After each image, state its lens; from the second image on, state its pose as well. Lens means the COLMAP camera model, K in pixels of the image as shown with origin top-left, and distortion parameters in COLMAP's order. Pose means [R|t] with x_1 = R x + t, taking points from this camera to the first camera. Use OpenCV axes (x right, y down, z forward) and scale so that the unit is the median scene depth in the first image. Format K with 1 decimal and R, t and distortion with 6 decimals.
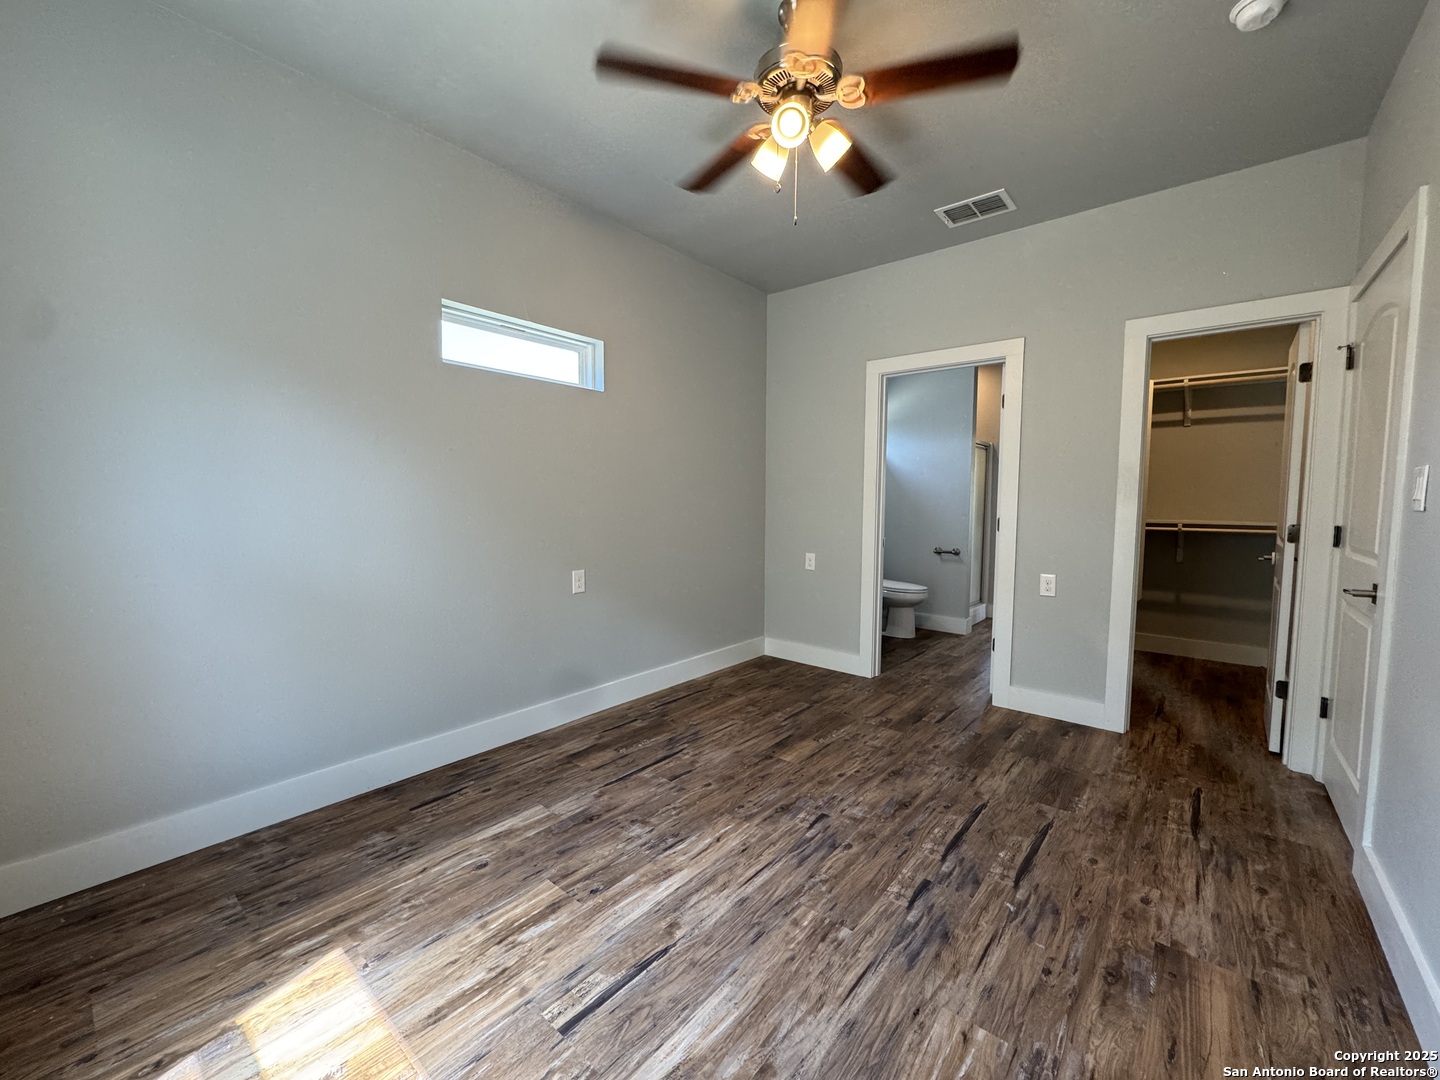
lens RADIAL K [[576.1, 0, 717.9], [0, 576.1, 541.5], [0, 0, 1]] dist [-0.004298, 0.000375]
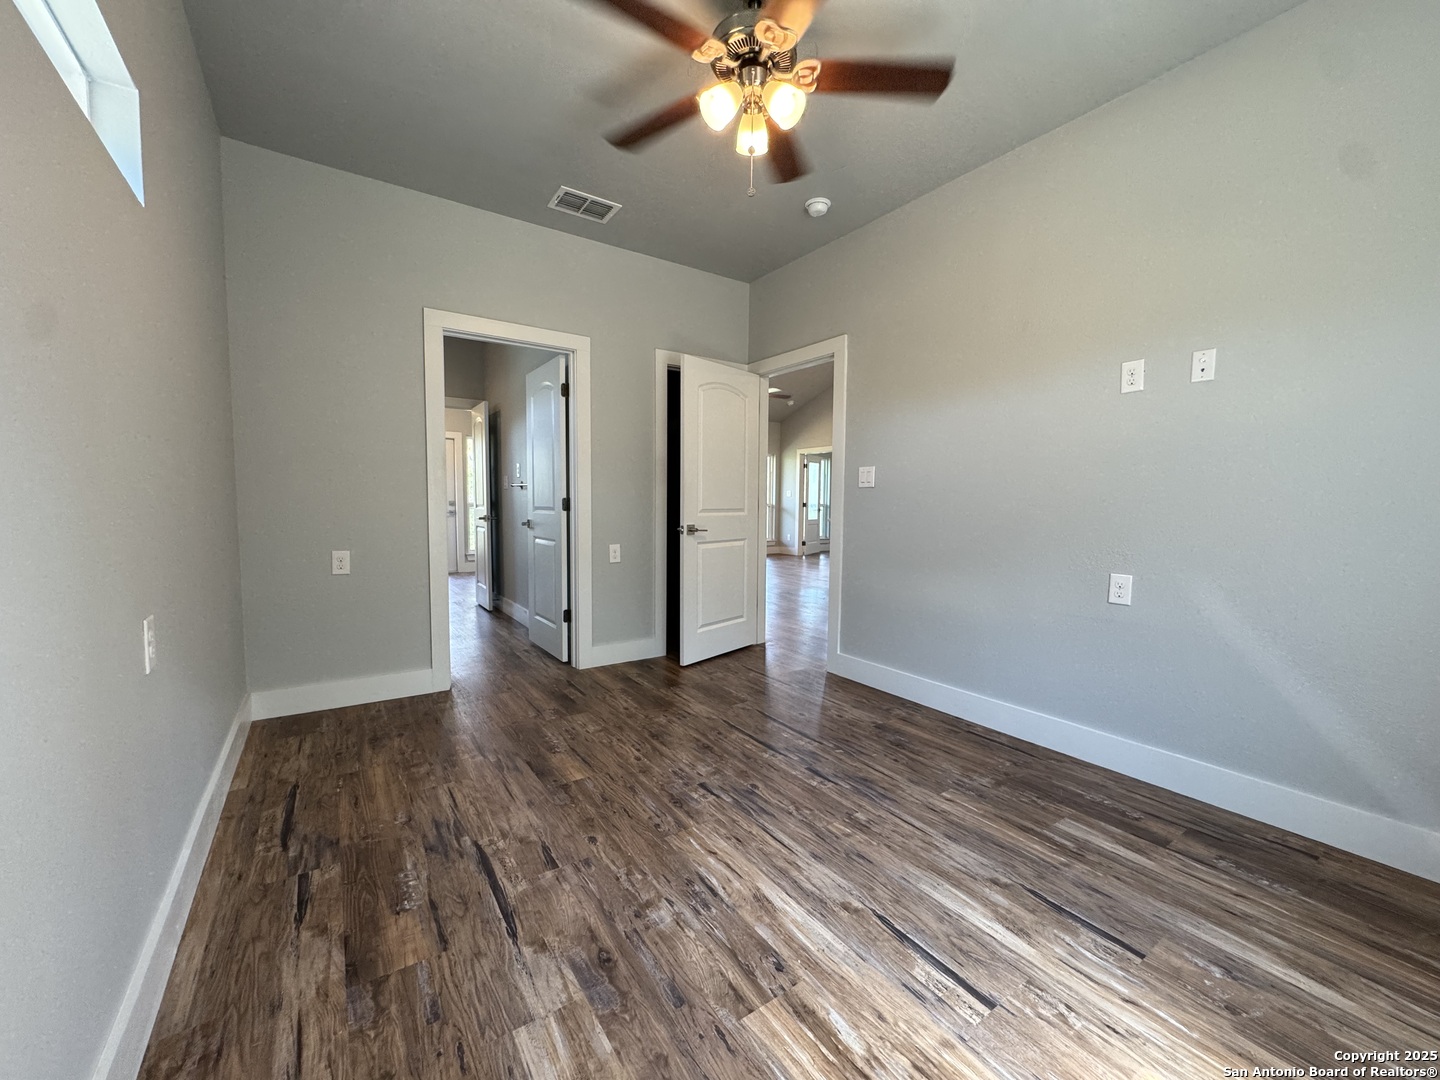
lens RADIAL K [[576.1, 0, 717.9], [0, 576.1, 541.5], [0, 0, 1]] dist [-0.004298, 0.000375]
pose [[0.267565, -0.069749, 0.961012, -0.842552], [0.060316, 0.996633, 0.055542, -0.005360], [-0.961650, 0.043104, 0.270871, 0.762371]]
